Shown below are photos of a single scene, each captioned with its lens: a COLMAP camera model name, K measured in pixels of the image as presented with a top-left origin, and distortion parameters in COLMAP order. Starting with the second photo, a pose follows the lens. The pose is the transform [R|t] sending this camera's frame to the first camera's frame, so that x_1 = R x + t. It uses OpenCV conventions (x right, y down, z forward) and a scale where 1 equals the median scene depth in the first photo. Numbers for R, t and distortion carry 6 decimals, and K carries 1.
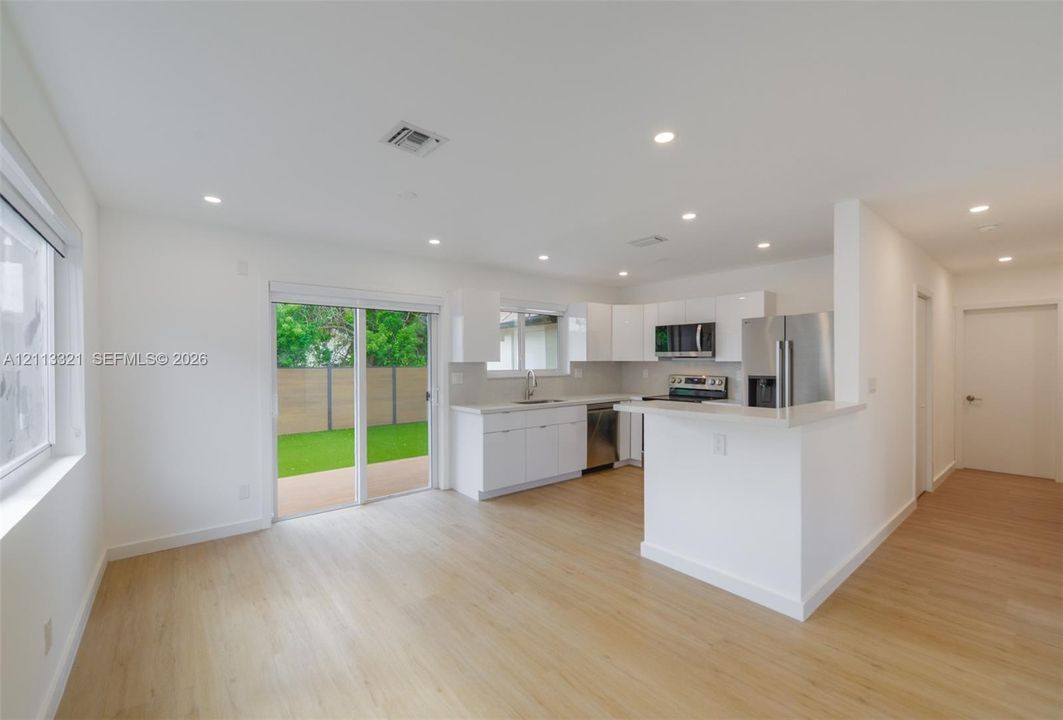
lens RADIAL K [[437.2, 0, 525.8], [0, 437.2, 363.5], [0, 0, 1]] dist [0.001498, -0.000145]
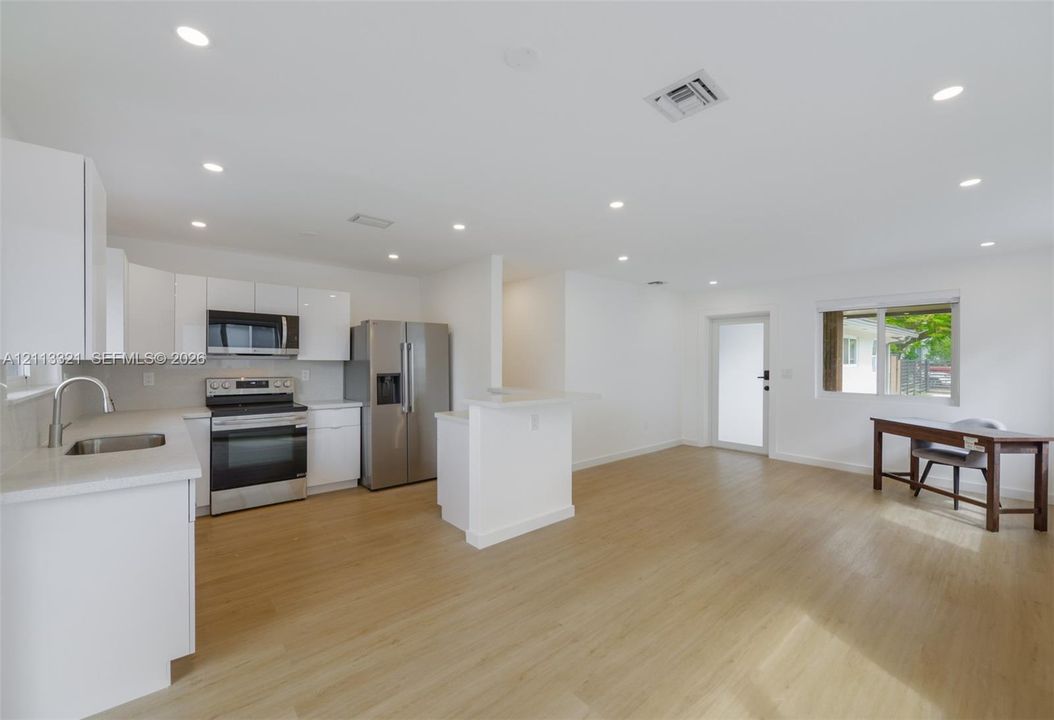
lens RADIAL K [[428.7, 0, 527.5], [0, 428.7, 364.6], [0, 0, 1]] dist [0.001451, -0.000349]
pose [[-0.040268, -0.006390, 0.999168, -0.455615], [0.002833, 0.999975, 0.006509, -0.000068], [-0.999185, 0.003092, -0.040248, 0.568892]]
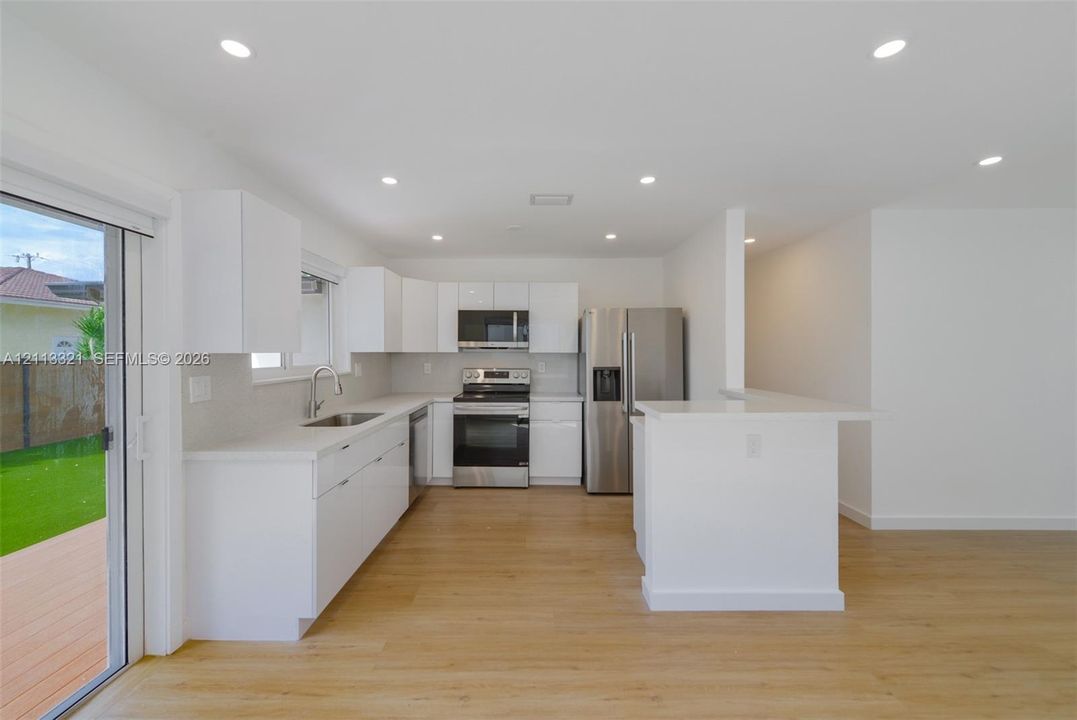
lens RADIAL K [[427.8, 0, 532.2], [0, 427.8, 354.9], [0, 0, 1]] dist [0.009374, -0.000229]
pose [[0.627767, -0.001667, 0.778399, -0.267401], [0.003860, 0.999992, -0.000972, 0.000757], [-0.778392, 0.003615, 0.627769, 0.426097]]
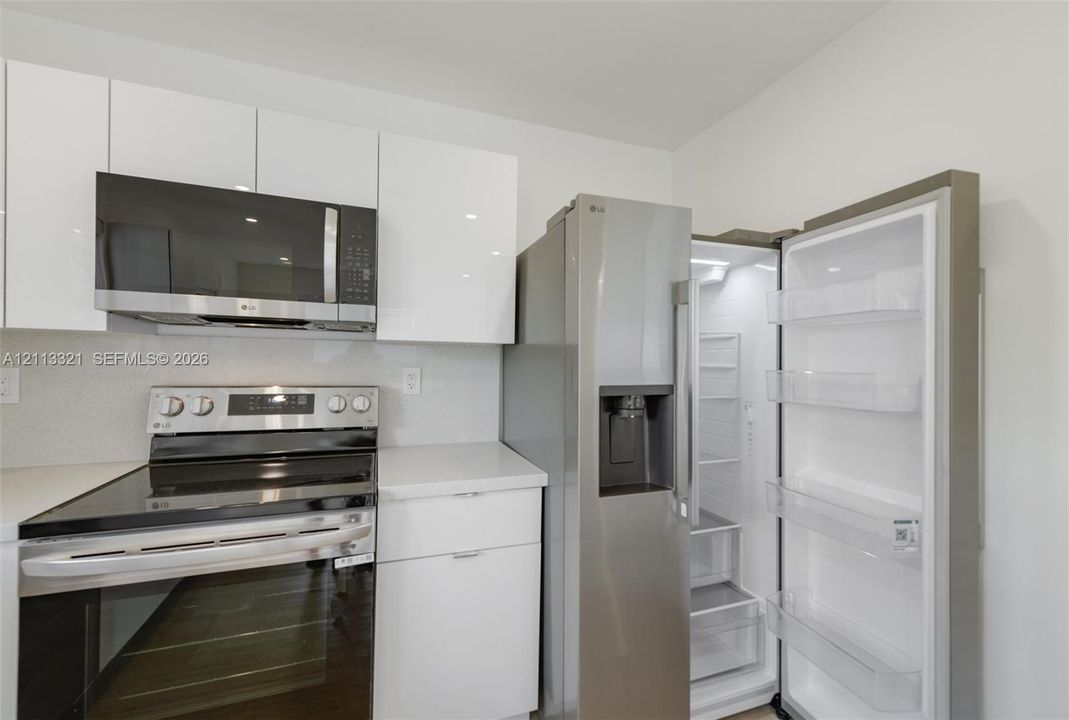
lens RADIAL K [[428.6, 0, 534.5], [0, 428.6, 360.0], [0, 0, 1]] dist [-0.000797, -0.000143]
pose [[0.324671, -0.000678, 0.945827, 0.180629], [-0.010270, 0.999938, 0.004242, 0.007283], [-0.945771, -0.011091, 0.324644, 0.794094]]
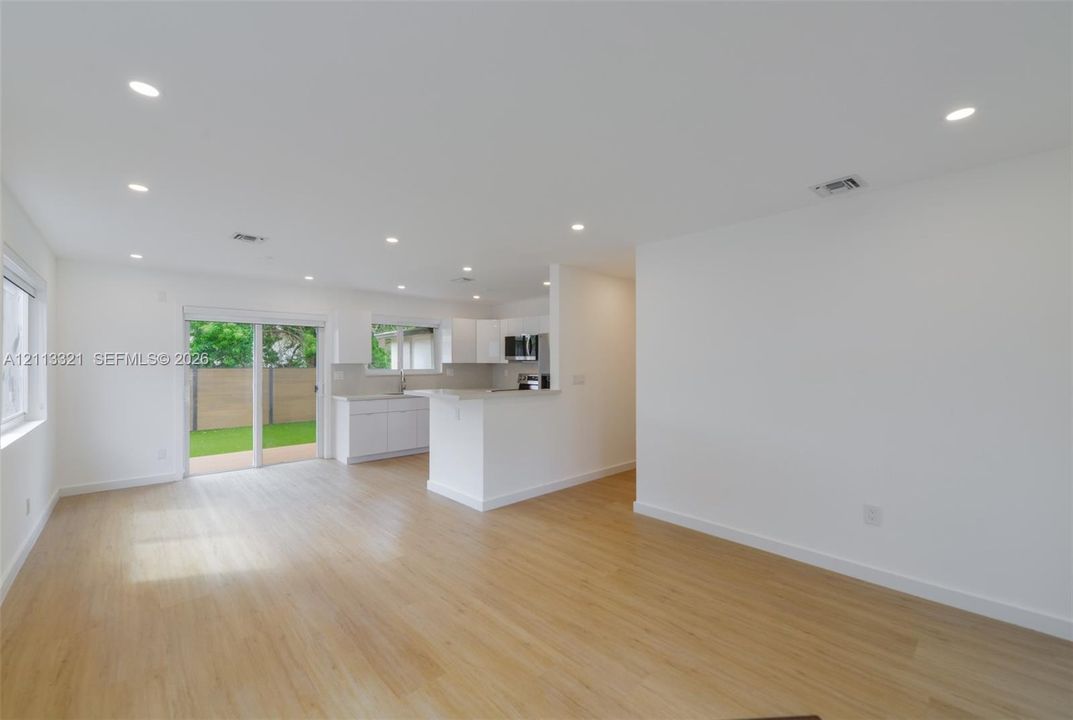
lens RADIAL K [[438.8, 0, 536.5], [0, 438.8, 360.0], [0, 0, 1]] dist [-0.002171, -0.000187]
pose [[0.997614, 0.004609, 0.068881, 0.330561], [-0.003865, 0.999933, -0.010929, -0.001095], [-0.068927, 0.010636, 0.997565, -0.355352]]
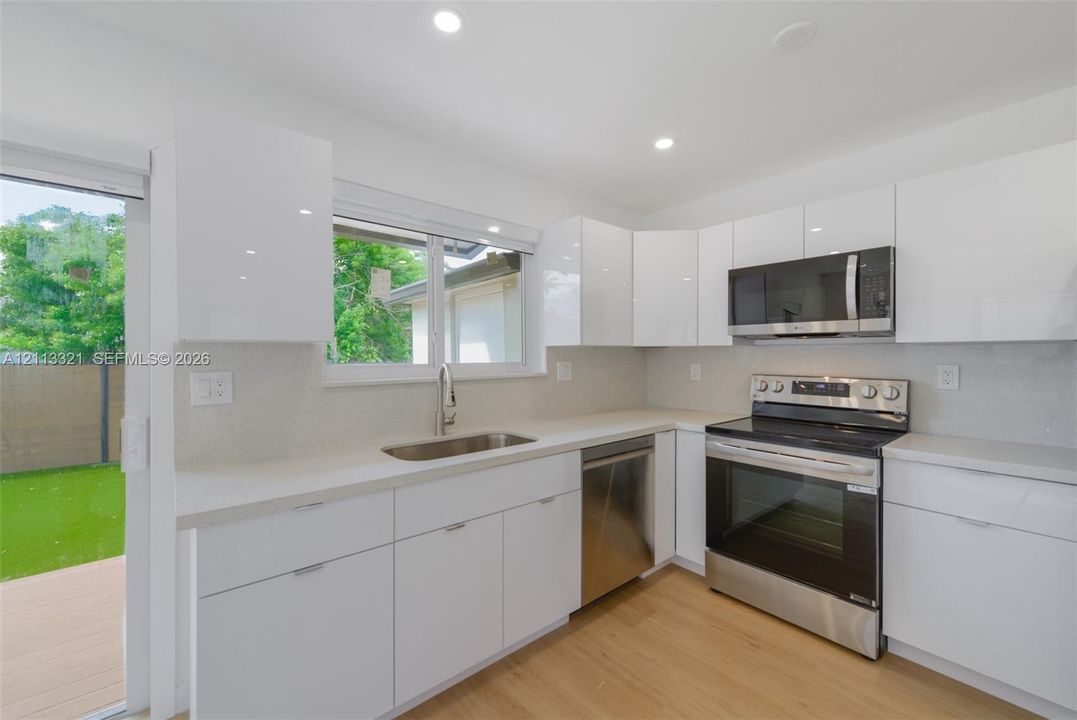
lens RADIAL K [[427.8, 0, 532.2], [0, 427.8, 354.9], [0, 0, 1]] dist [0.009374, -0.000229]
pose [[0.999752, -0.000829, 0.022272, 0.086233], [0.001024, 0.999961, -0.008754, 0.009680], [-0.022264, 0.008775, 0.999714, 0.606991]]
